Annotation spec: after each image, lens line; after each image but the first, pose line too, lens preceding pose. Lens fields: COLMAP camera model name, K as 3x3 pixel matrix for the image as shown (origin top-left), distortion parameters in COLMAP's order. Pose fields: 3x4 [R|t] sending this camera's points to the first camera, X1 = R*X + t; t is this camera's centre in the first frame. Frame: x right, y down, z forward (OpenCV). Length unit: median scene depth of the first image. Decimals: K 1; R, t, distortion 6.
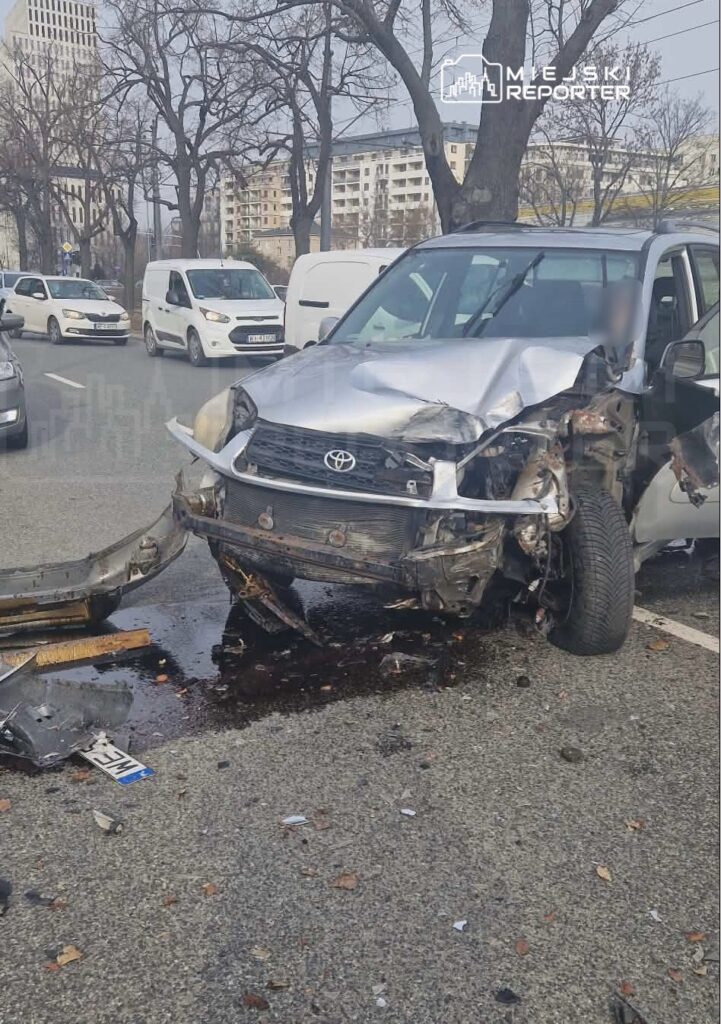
lens RADIAL K [[1054.9, 0, 359.4], [0, 1054.9, 551.0], [0, 0, 1]] dist [0.132101, 0.000000]
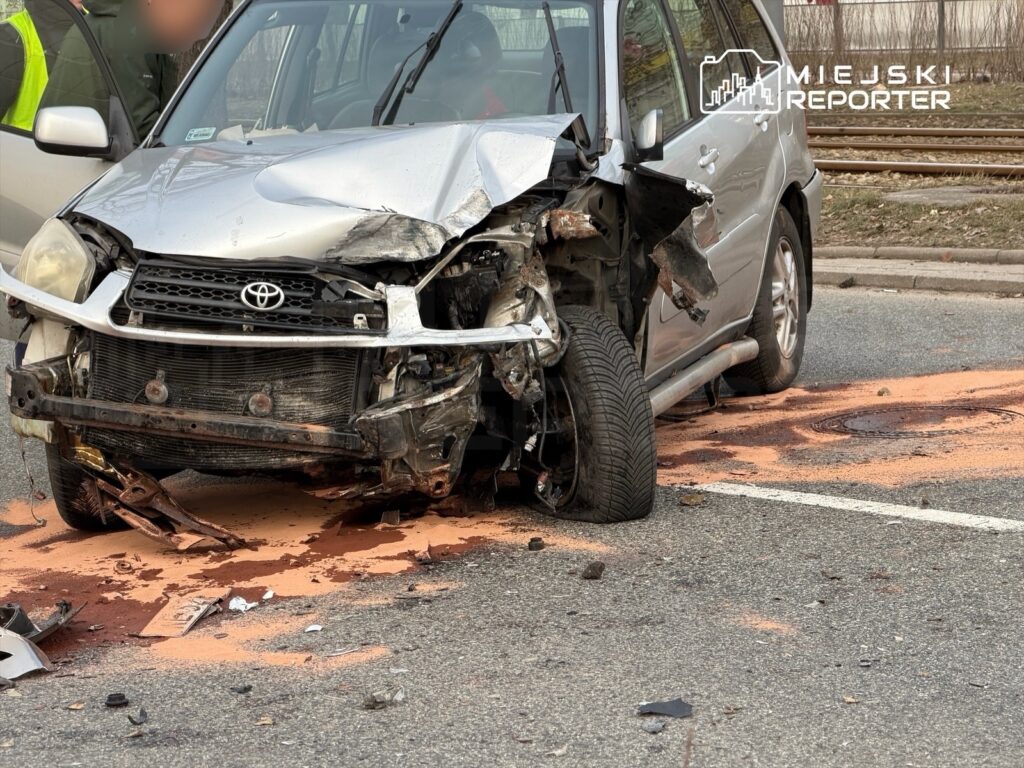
lens RADIAL K [[3137.8, 0, 508.6], [0, 3137.8, 351.0], [0, 0, 1]] dist [0.280684, 0.000000]
pose [[0.964245, -0.085295, 0.250910, -0.405470], [0.116118, 0.987047, -0.110701, 0.216272], [-0.238218, 0.135878, 0.961660, -1.159153]]
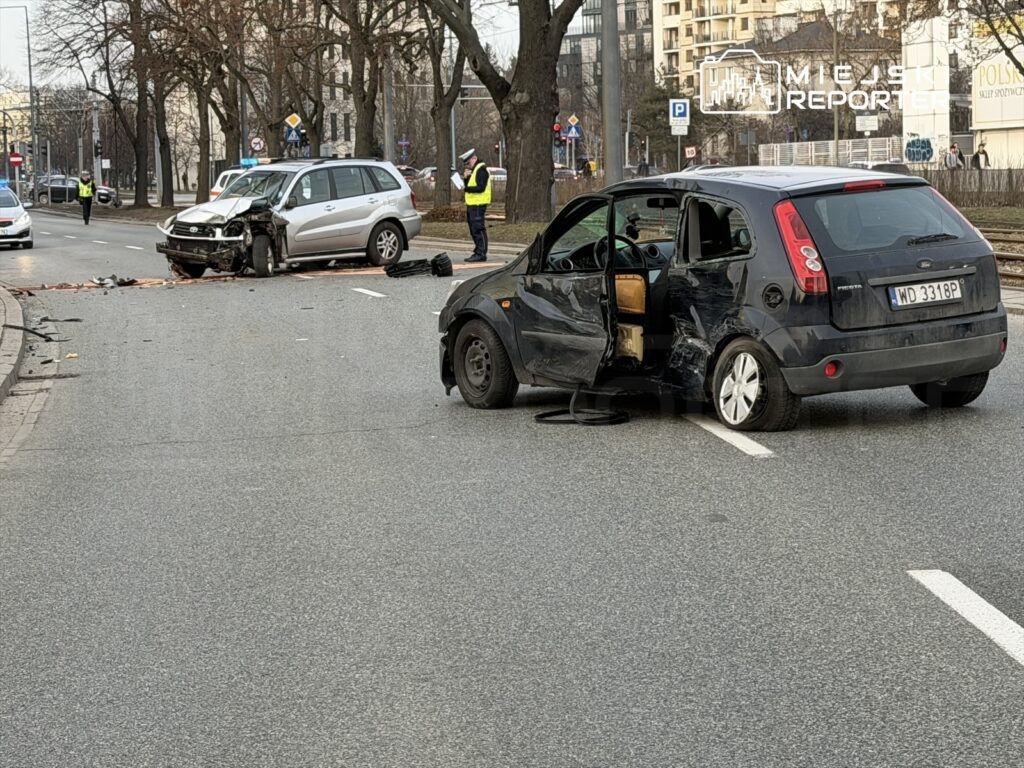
lens RADIAL K [[2546.3, 0, 515.3], [0, 2546.3, 379.4], [0, 0, 1]] dist [0.081088, 0.000000]
pose [[0.979449, -0.026347, -0.199964, 2.937119], [-0.005053, 0.987915, -0.154913, 1.864817], [0.201629, 0.152739, 0.967479, -7.581866]]
